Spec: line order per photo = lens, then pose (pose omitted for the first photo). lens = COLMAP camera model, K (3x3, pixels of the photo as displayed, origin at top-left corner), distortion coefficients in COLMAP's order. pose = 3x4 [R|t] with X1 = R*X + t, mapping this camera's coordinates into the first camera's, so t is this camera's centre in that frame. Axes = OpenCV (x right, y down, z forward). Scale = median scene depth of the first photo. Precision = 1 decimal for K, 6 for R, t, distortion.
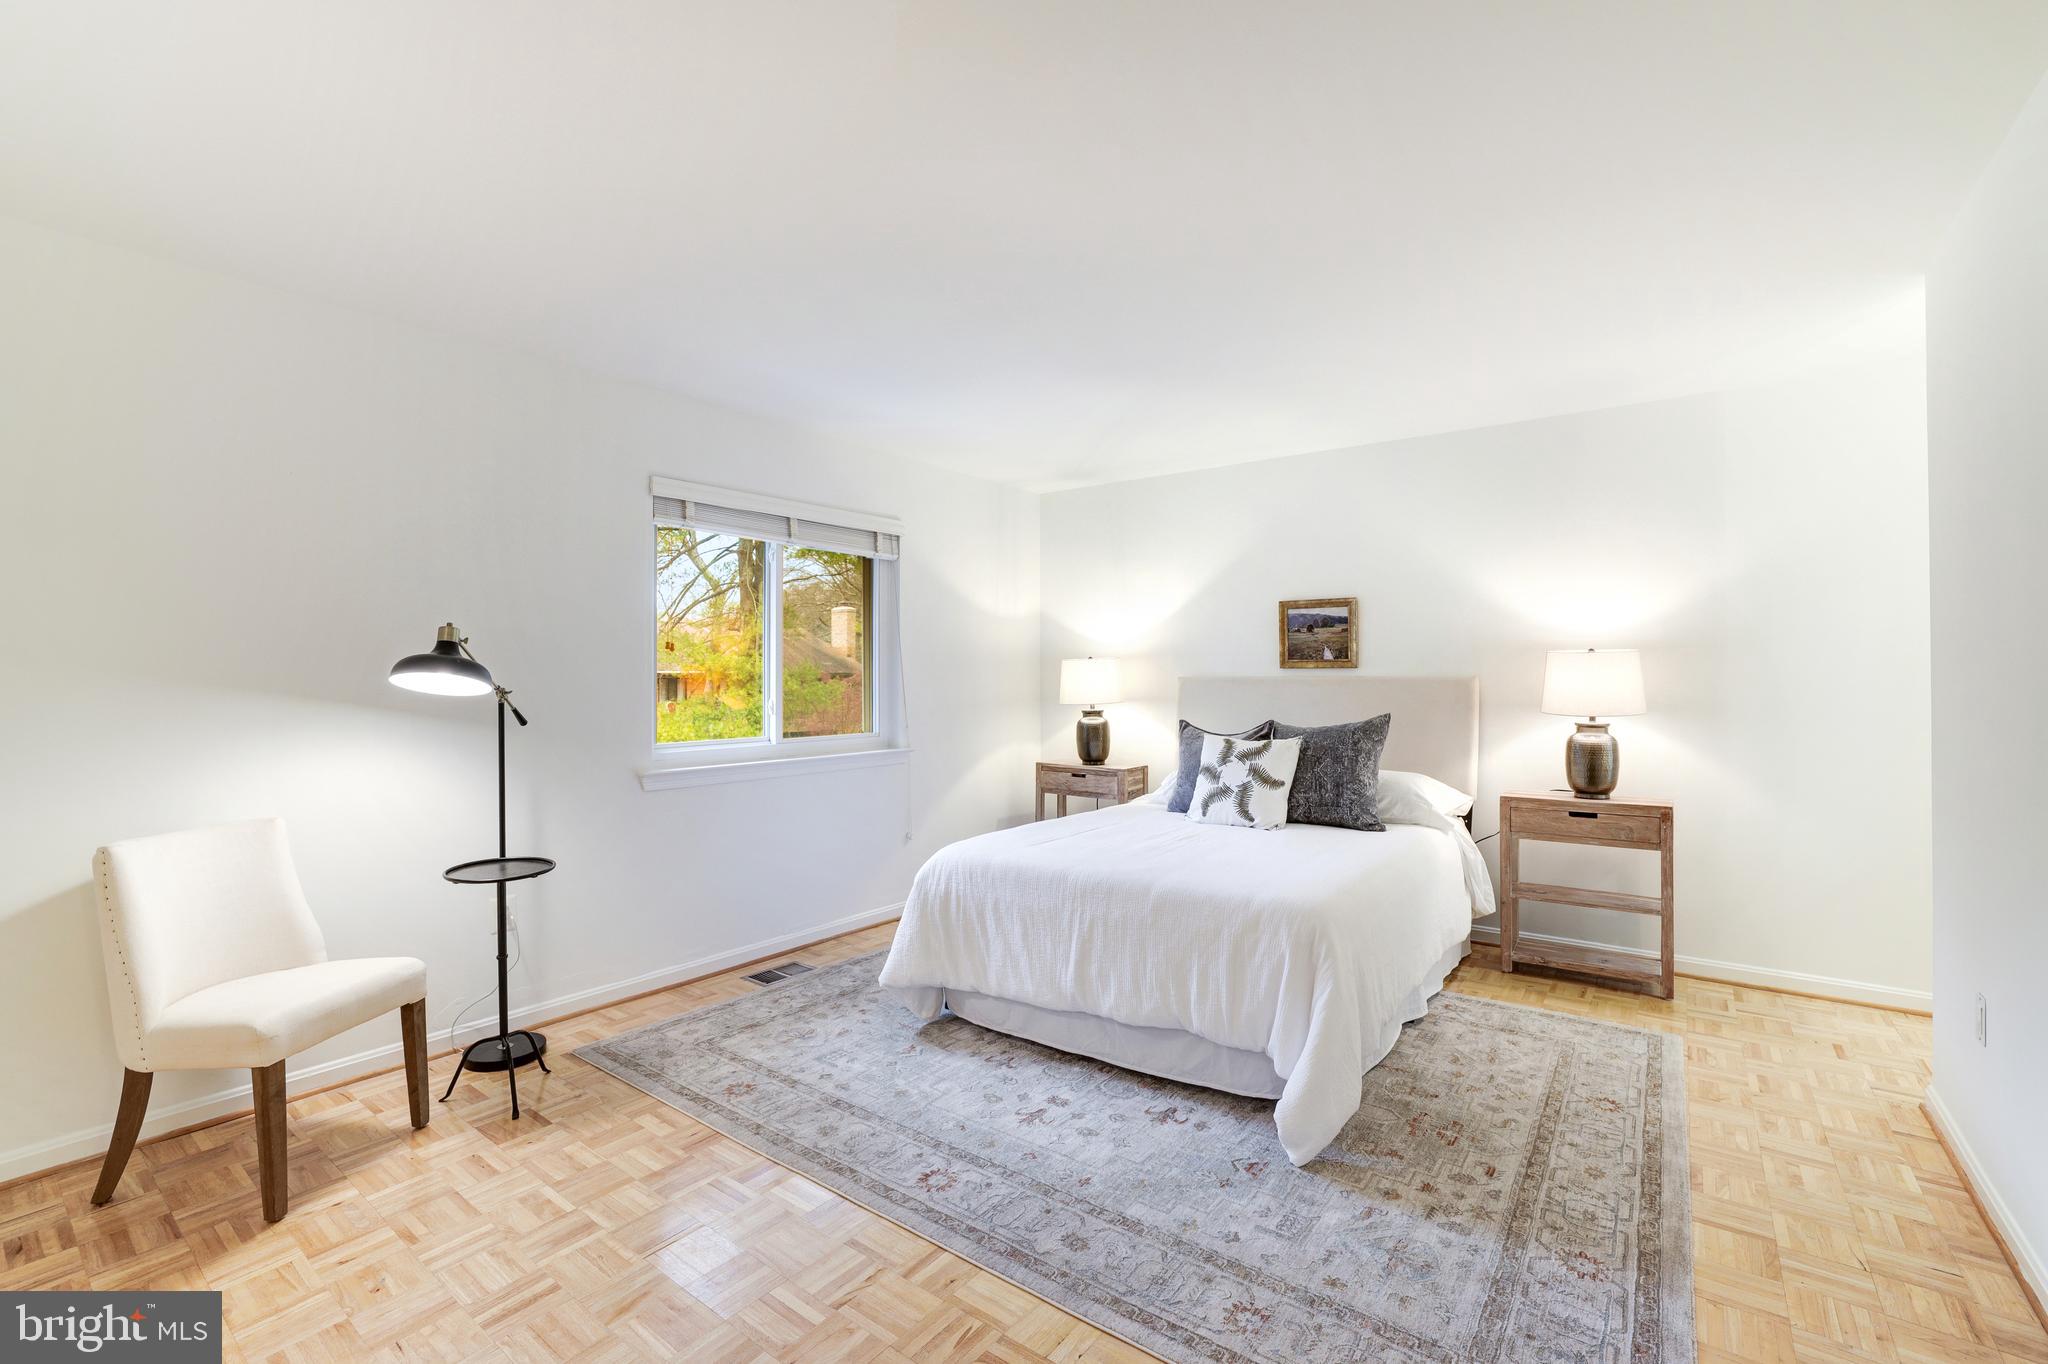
lens RADIAL K [[872.3, 0, 1032.4], [0, 872.3, 676.5], [0, 0, 1]] dist [-0.027891, 0.005997]
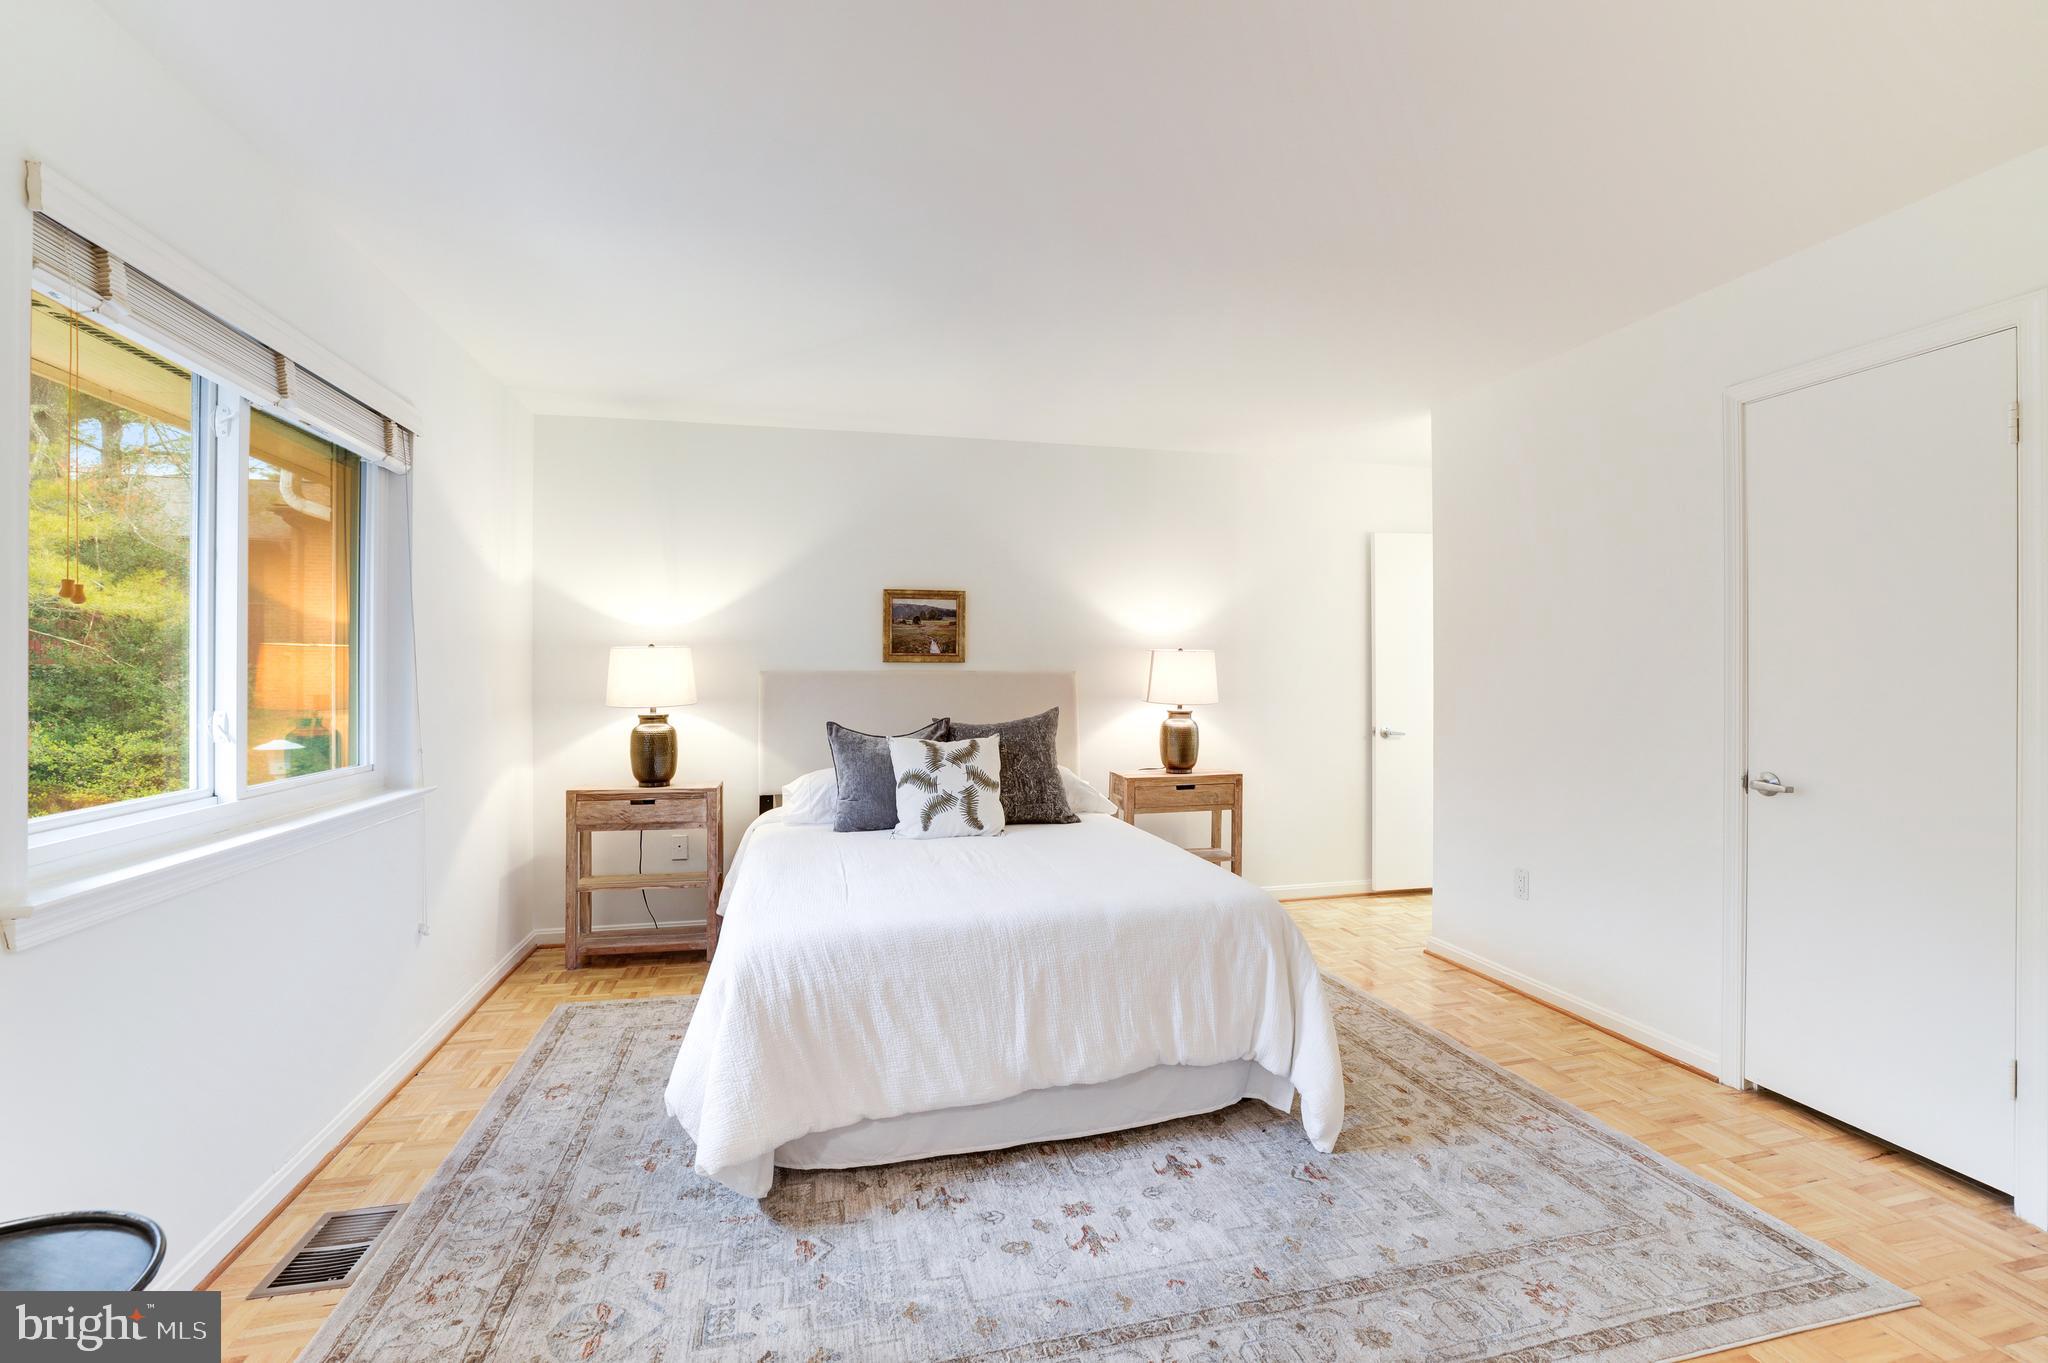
lens RADIAL K [[872.3, 0, 1028.8], [0, 872.3, 678.1], [0, 0, 1]] dist [-0.027891, 0.005997]
pose [[0.642005, -0.001098, 0.766699, -0.439543], [-0.003620, 0.999983, 0.004463, 0.003966], [-0.766692, -0.005641, 0.641991, 0.392192]]
